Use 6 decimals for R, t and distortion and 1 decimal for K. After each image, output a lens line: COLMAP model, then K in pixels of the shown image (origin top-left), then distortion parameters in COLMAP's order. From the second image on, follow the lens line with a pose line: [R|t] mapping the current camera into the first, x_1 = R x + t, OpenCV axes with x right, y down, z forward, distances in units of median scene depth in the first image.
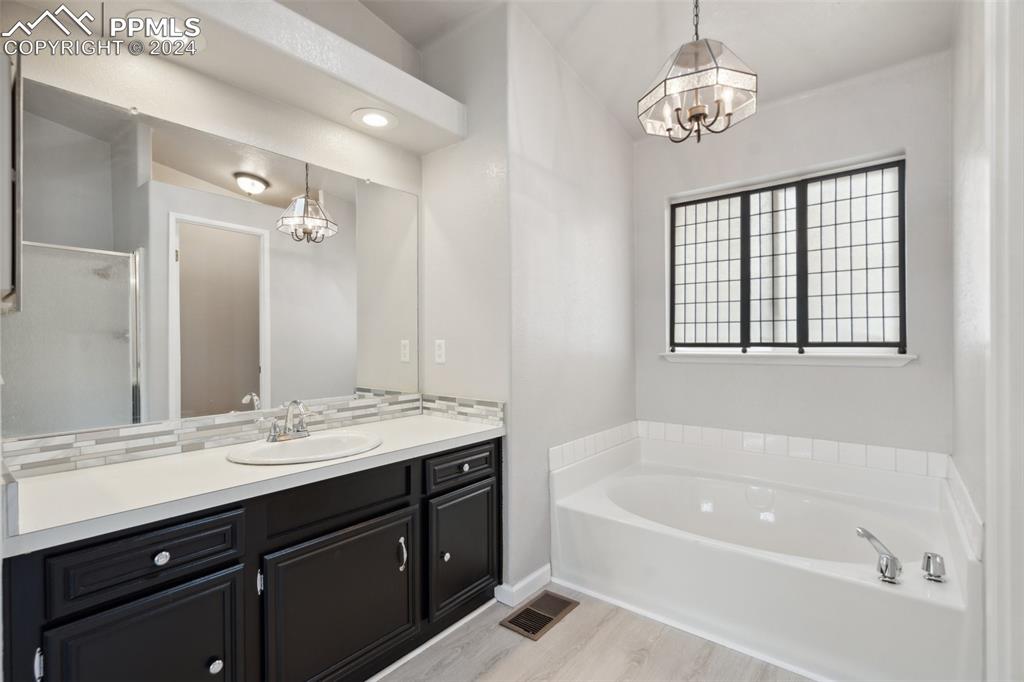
lens RADIAL K [[473.5, 0, 508.0], [0, 473.5, 343.4], [0, 0, 1]] dist [-0.022936, 0.019739]
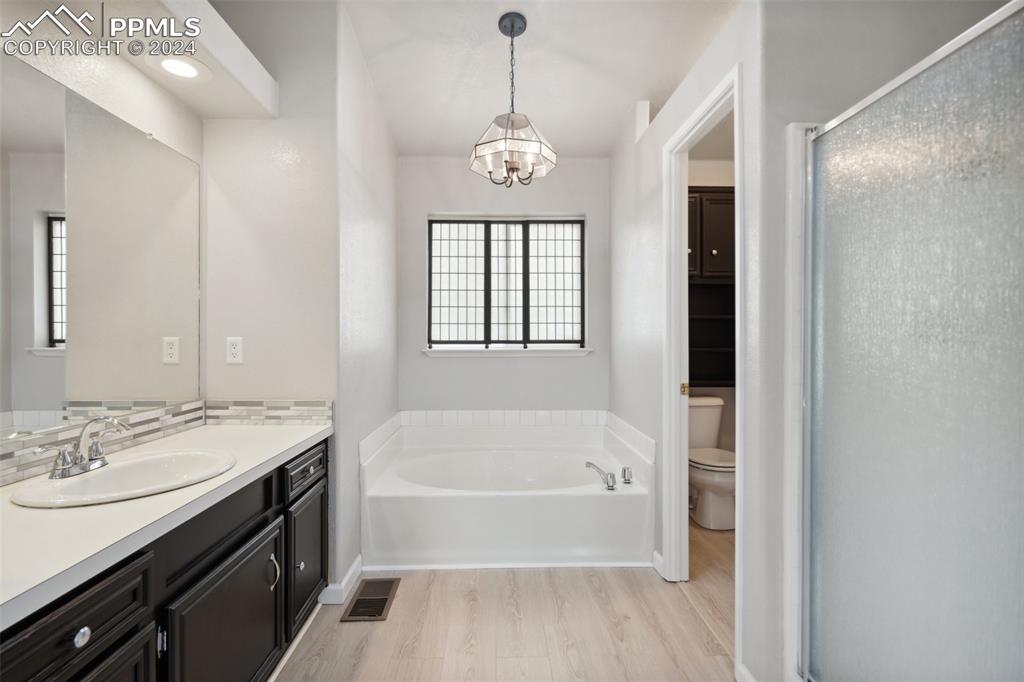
lens RADIAL K [[472.3, 0, 507.1], [0, 472.3, 341.0], [0, 0, 1]] dist [-0.002630, 0.001322]
pose [[0.757502, 0.000146, 0.652833, -0.305538], [-0.001635, 0.999997, 0.001674, -0.002135], [-0.652831, -0.002336, 0.757500, 0.007120]]
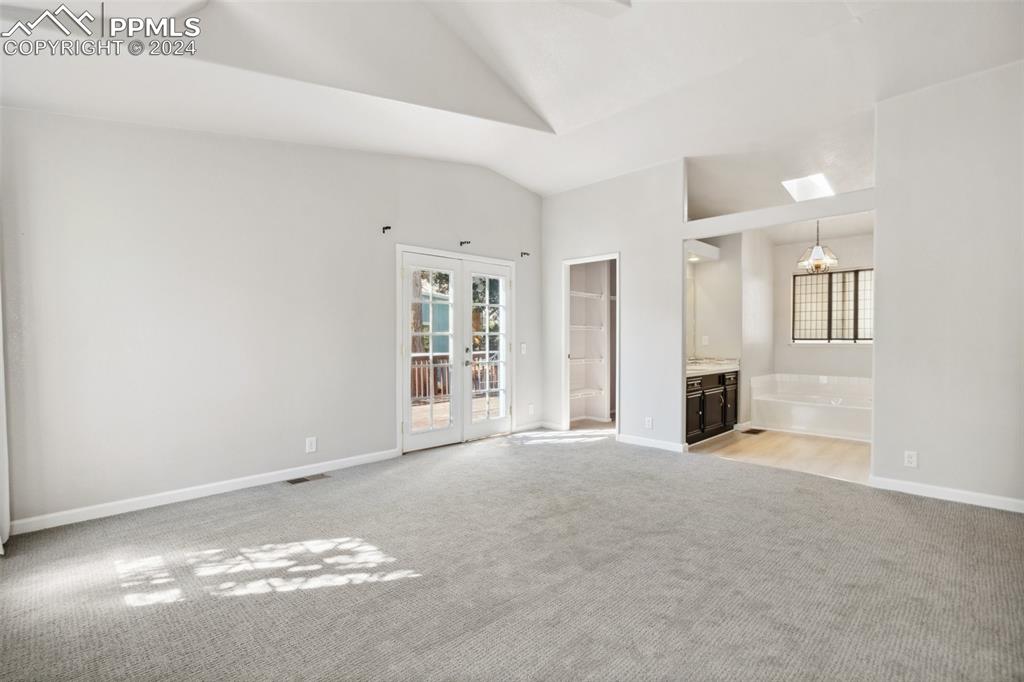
lens RADIAL K [[472.3, 0, 507.1], [0, 472.3, 341.0], [0, 0, 1]] dist [-0.002630, 0.001322]
pose [[0.993832, 0.008459, -0.110573, -0.869334], [-0.007728, 0.999945, 0.007036, 0.008733], [0.110627, -0.006138, 0.993843, -1.579012]]
